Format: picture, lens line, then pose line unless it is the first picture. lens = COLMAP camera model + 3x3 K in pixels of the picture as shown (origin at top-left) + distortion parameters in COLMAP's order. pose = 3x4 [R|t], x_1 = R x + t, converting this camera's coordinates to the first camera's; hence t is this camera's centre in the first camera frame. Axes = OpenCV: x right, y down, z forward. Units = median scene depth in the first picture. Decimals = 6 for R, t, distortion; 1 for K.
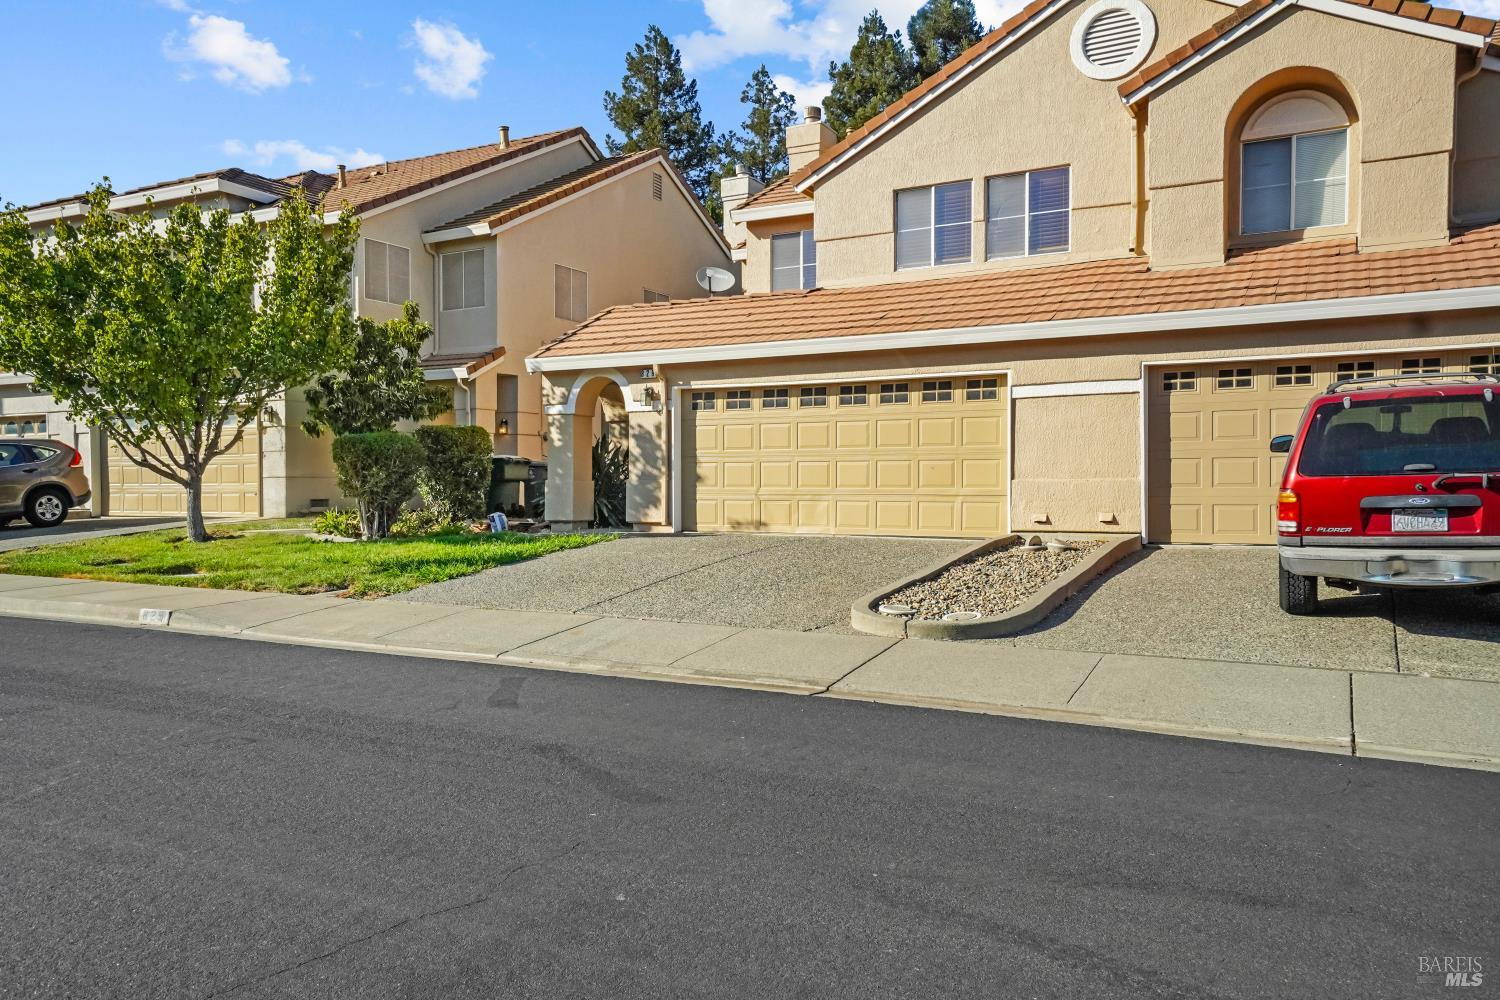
lens RADIAL K [[1118.4, 0, 750.0], [0, 1118.4, 500.0], [0, 0, 1]] dist [0.042374, 0.002902]
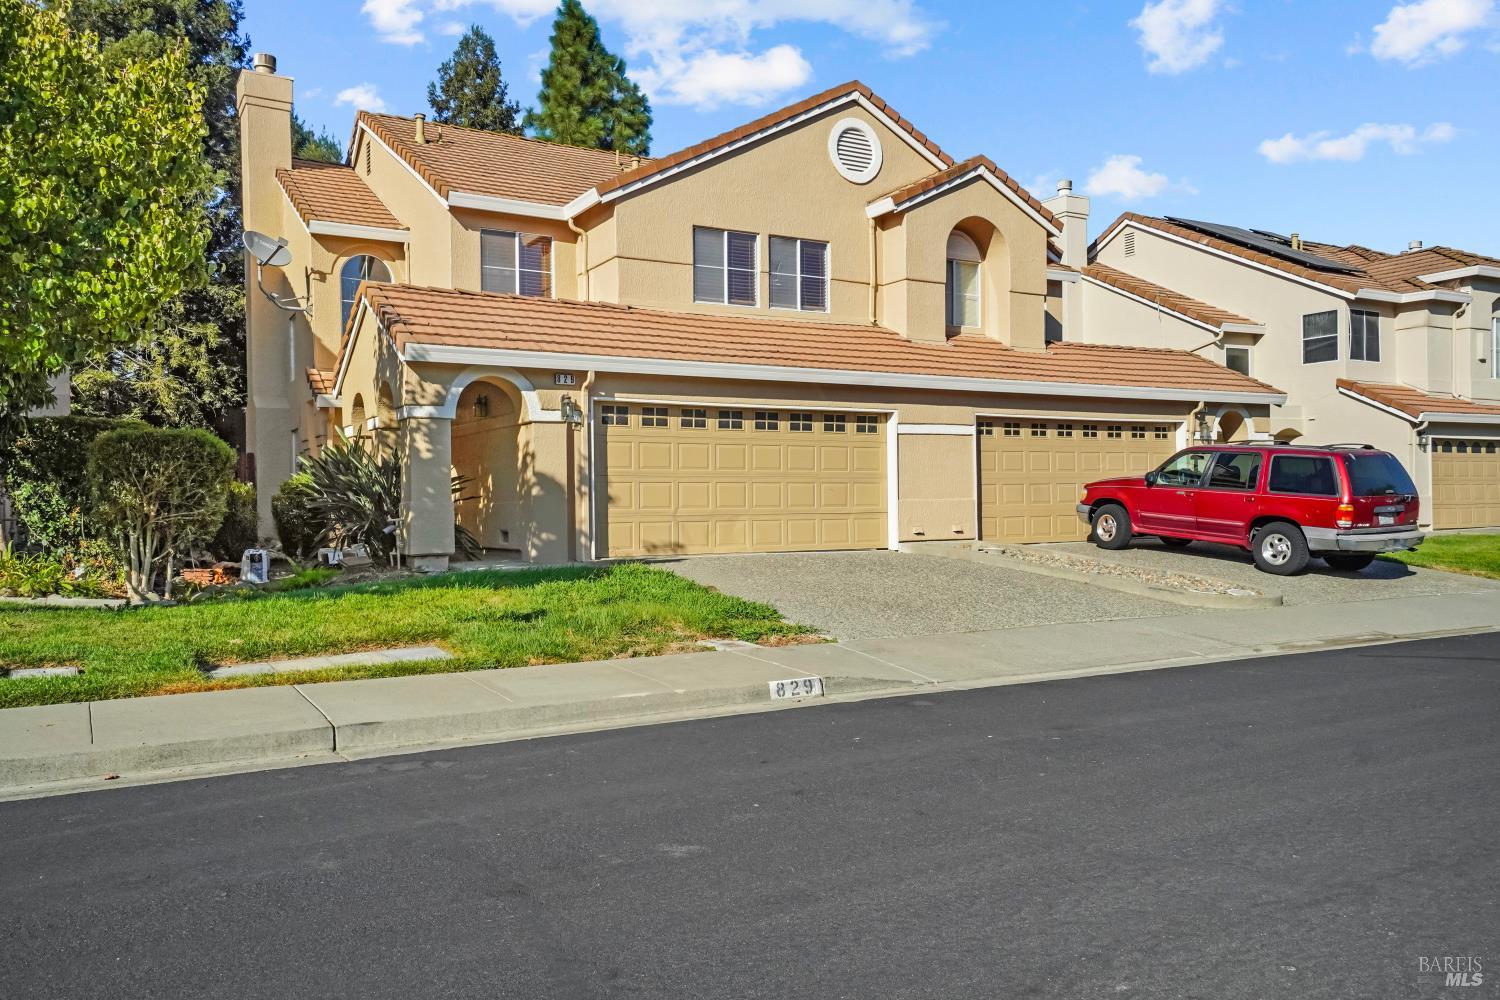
lens RADIAL K [[1120.3, 0, 733.5], [0, 1120.3, 496.4], [0, 0, 1]] dist [0.041289, 0.000973]
pose [[0.532945, 0.003257, 0.846144, -0.776664], [0.020191, 0.999659, -0.016565, -0.004867], [-0.845909, 0.025913, 0.532697, 0.436590]]
